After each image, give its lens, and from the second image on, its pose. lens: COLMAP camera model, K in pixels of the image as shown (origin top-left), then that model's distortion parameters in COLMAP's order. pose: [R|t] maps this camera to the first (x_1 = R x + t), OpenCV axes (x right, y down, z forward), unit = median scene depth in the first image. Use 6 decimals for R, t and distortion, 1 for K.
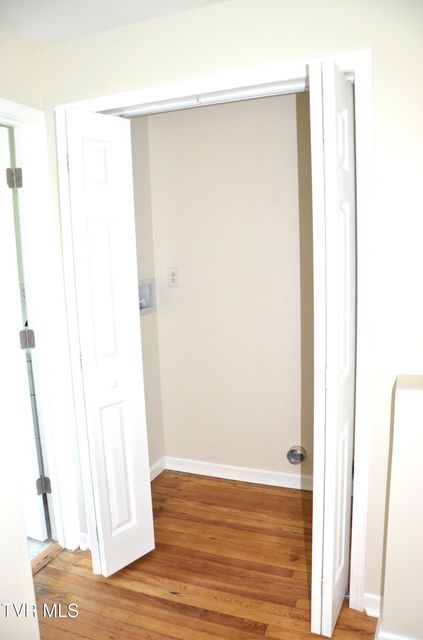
lens RADIAL K [[498.9, 0, 211.3], [0, 498.9, 319.7], [0, 0, 1]] dist [-0.148177, 0.094170]
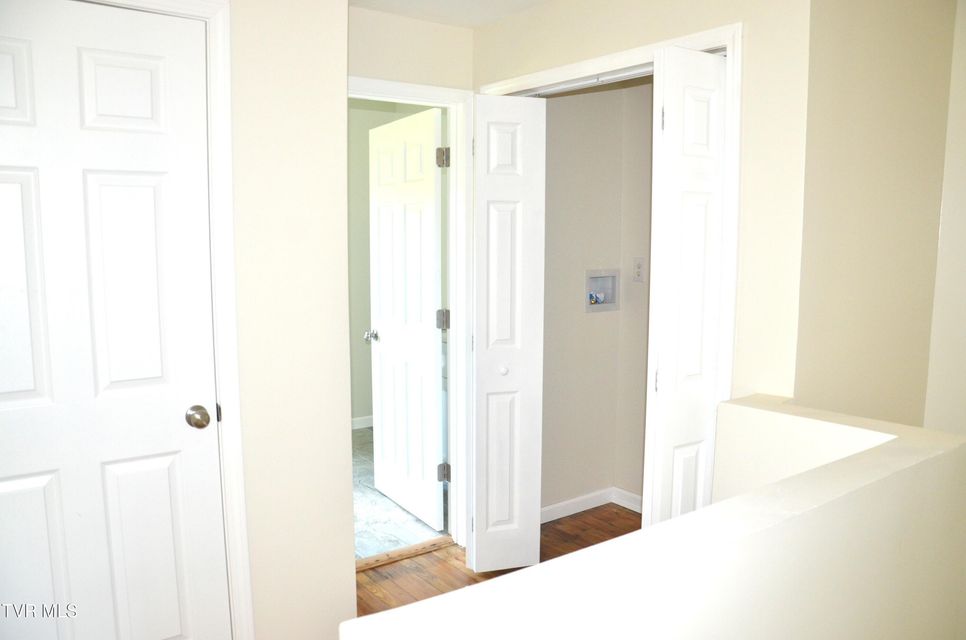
lens RADIAL K [[753.0, 0, 484.1], [0, 753.0, 322.0], [0, 0, 1]] dist [-0.148177, 0.094170]
pose [[0.858555, 0.099913, -0.502892, 0.478310], [-0.107728, 0.994088, 0.013585, 0.016606], [0.501276, 0.042512, 0.864242, -0.285425]]
